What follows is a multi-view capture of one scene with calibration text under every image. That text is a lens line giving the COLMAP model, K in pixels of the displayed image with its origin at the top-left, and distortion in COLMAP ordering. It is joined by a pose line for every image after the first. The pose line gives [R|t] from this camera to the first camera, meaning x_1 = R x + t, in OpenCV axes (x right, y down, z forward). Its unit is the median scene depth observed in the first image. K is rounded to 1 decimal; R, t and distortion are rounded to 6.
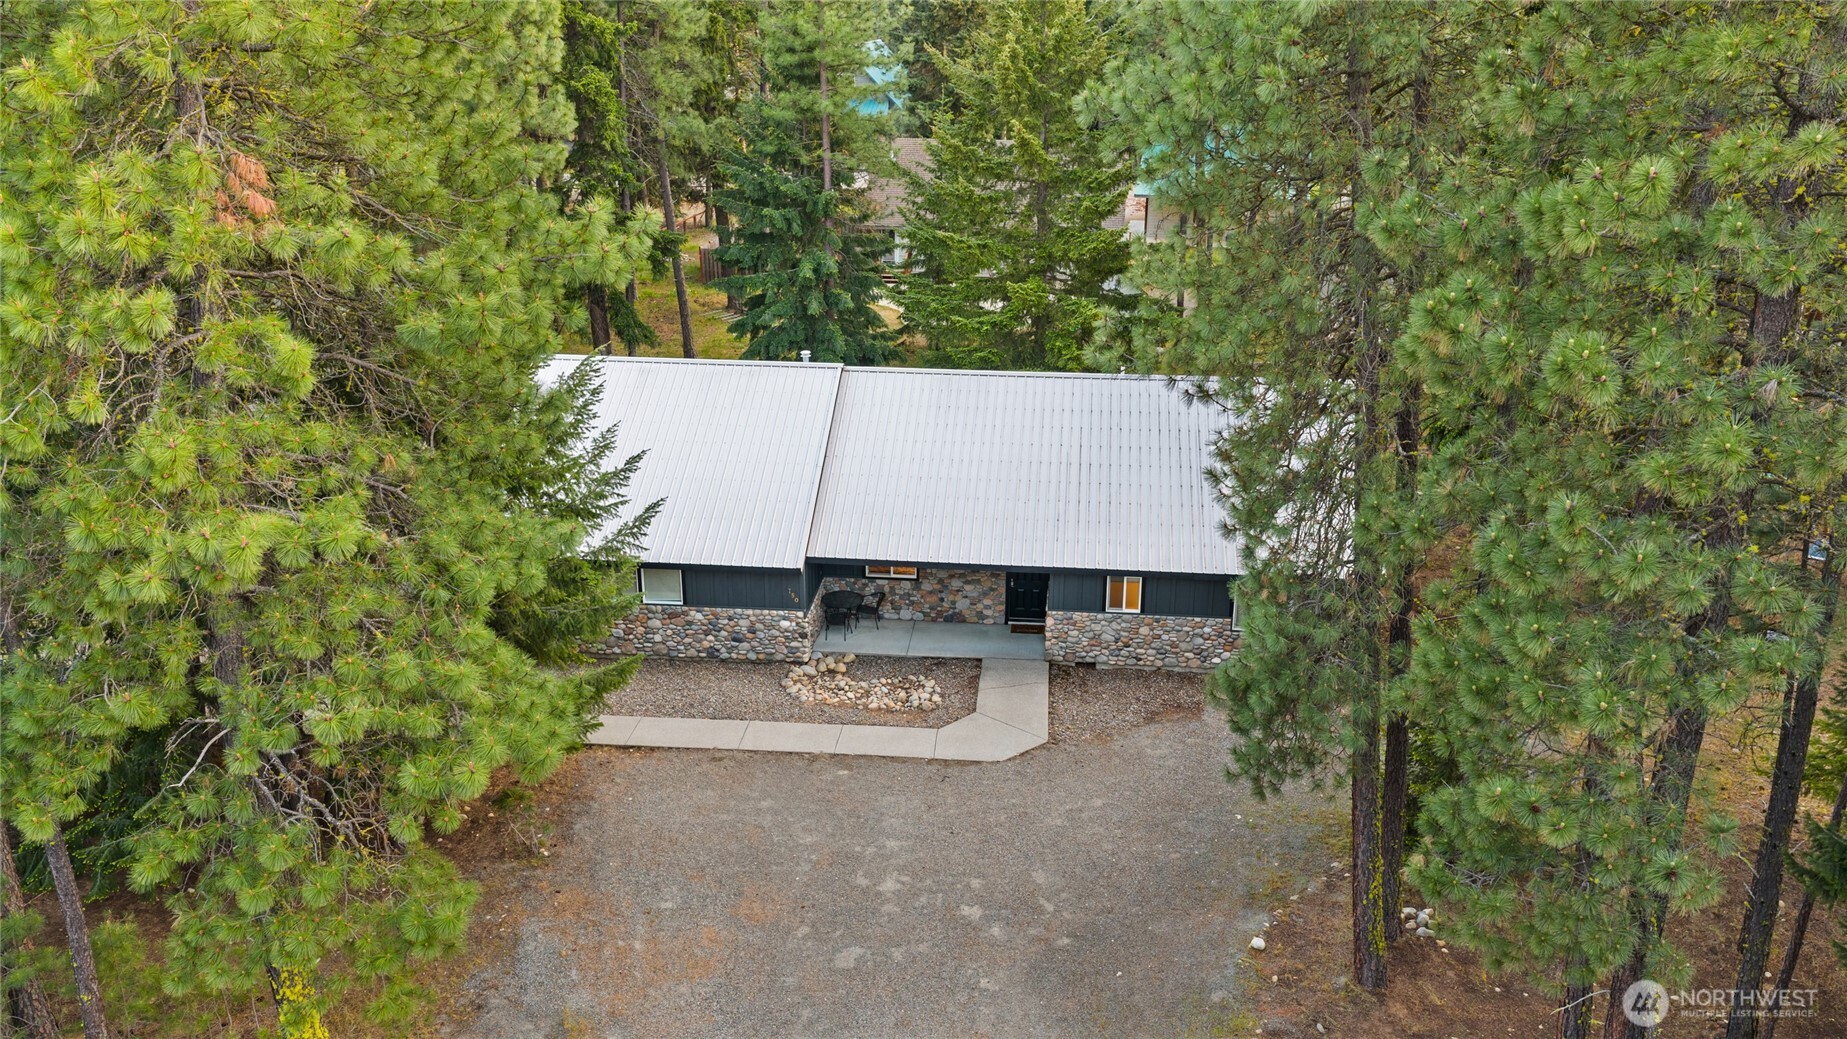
lens RADIAL K [[1541.9, 0, 917.4], [0, 1541.9, 518.5], [0, 0, 1]] dist [0.020267, 0.002340]
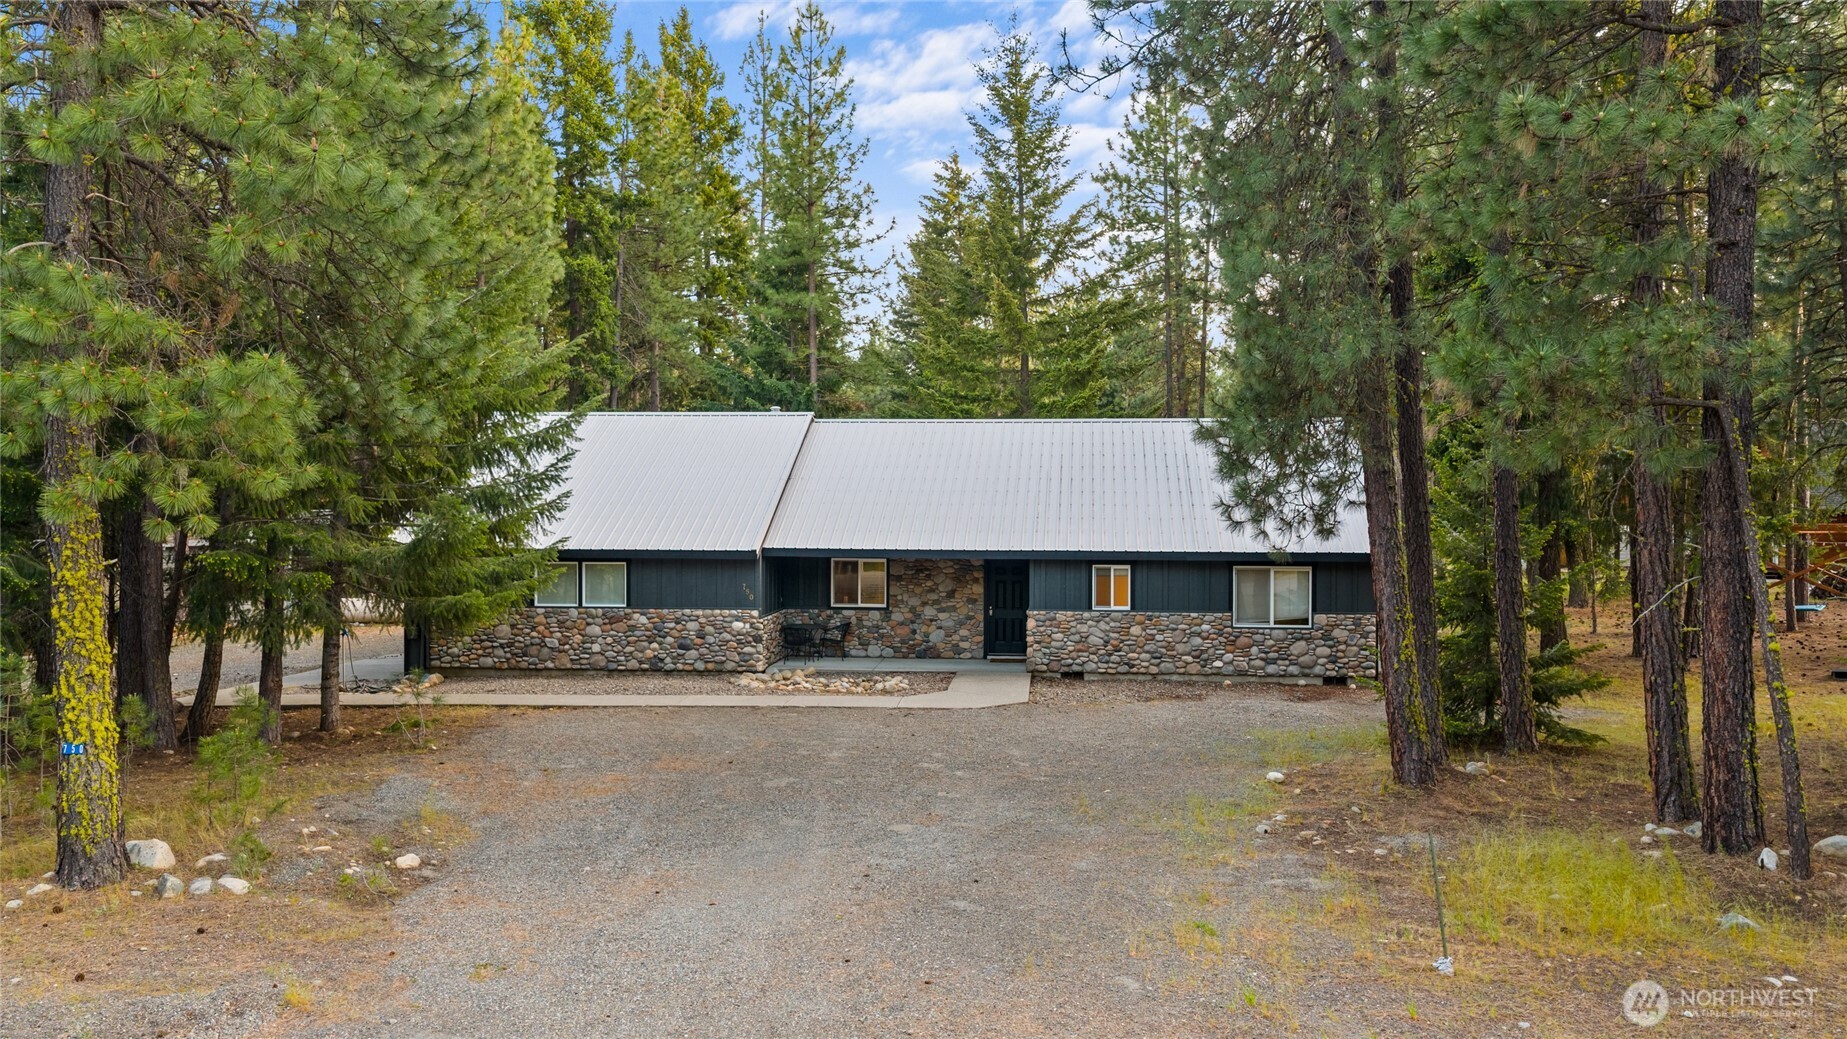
lens RADIAL K [[1541.9, 0, 930.4], [0, 1541.9, 519.1], [0, 0, 1]] dist [0.020267, 0.002340]
pose [[0.999998, 0.001348, 0.001716, 0.025149], [-0.000663, 0.936905, -0.349584, 0.324547], [-0.002079, 0.349582, 0.936904, 0.132147]]
